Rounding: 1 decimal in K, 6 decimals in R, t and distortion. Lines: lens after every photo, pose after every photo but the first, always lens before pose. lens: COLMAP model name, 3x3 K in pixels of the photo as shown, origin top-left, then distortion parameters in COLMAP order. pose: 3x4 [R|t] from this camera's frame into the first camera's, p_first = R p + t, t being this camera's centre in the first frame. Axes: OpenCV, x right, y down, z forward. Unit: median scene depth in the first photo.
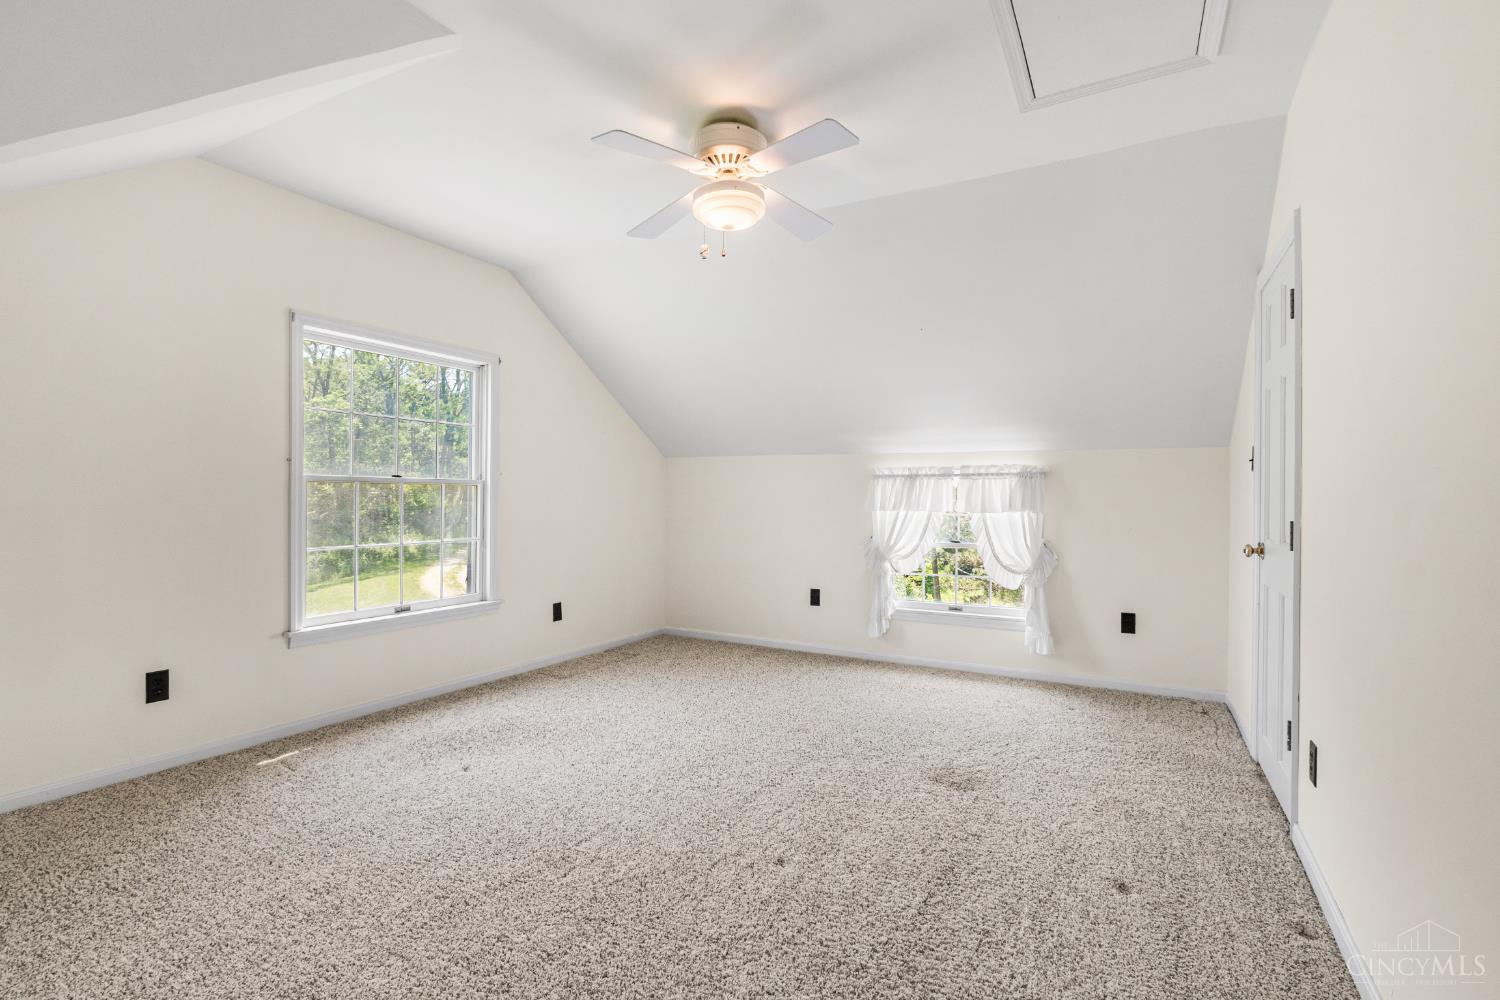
lens RADIAL K [[705.3, 0, 758.2], [0, 705.3, 510.5], [0, 0, 1]] dist [-0.003663, 0.000150]
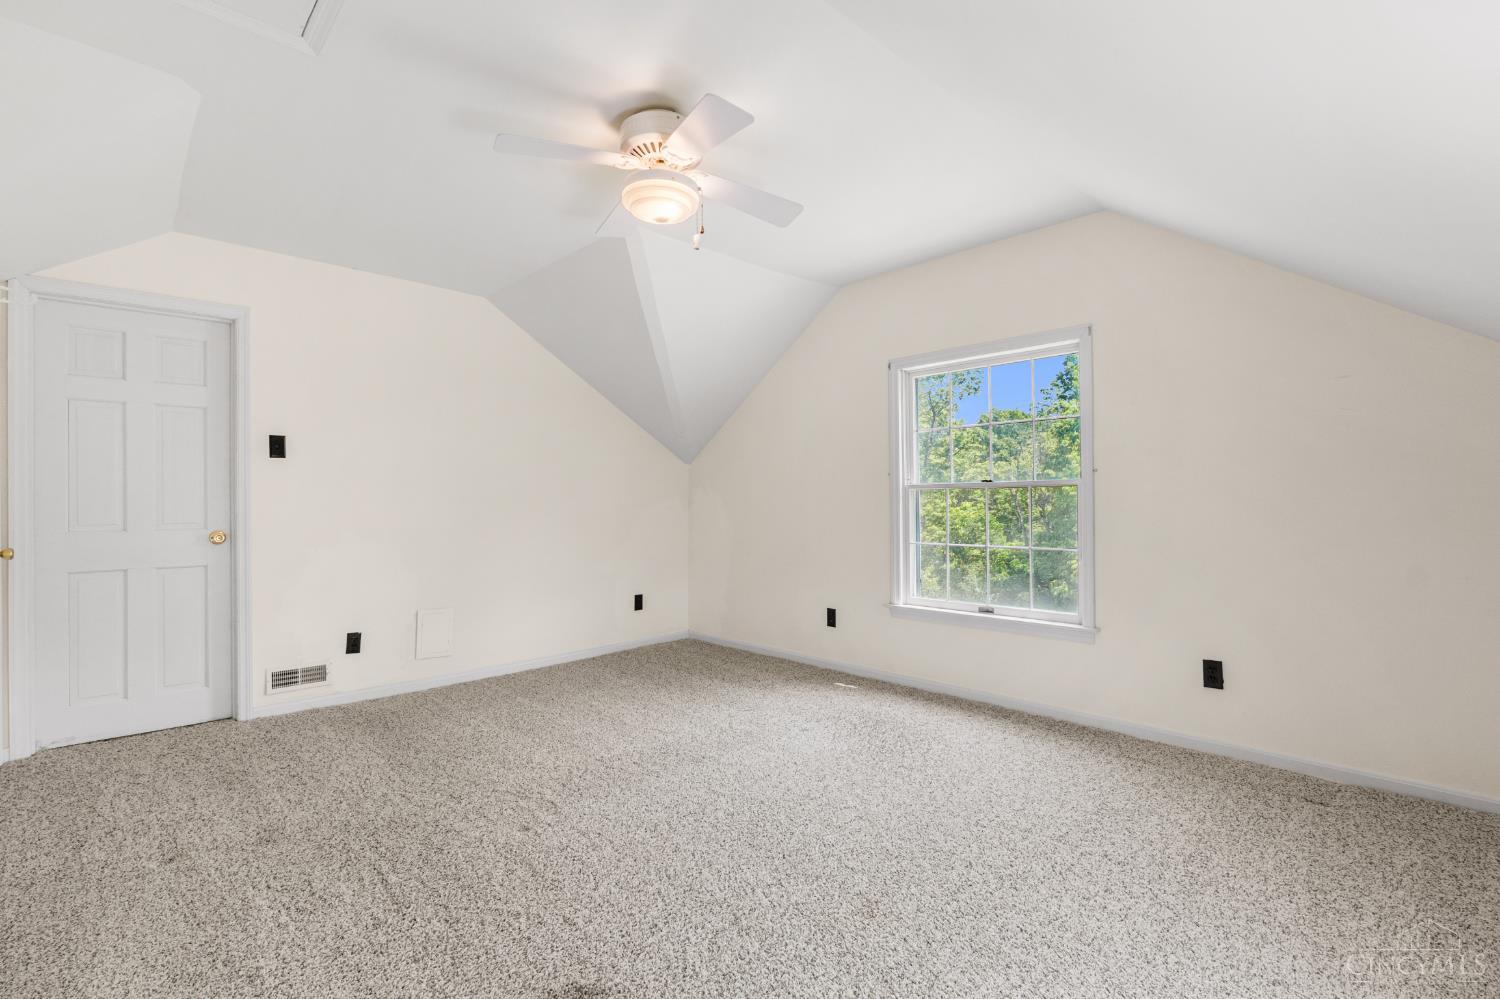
lens RADIAL K [[705.3, 0, 758.2], [0, 705.3, 510.0], [0, 0, 1]] dist [-0.003663, 0.000150]
pose [[-0.303812, 0.004535, -0.952721, 0.738458], [-0.012861, 0.999878, 0.008860, -0.014972], [0.952645, 0.014945, -0.303717, 1.268946]]
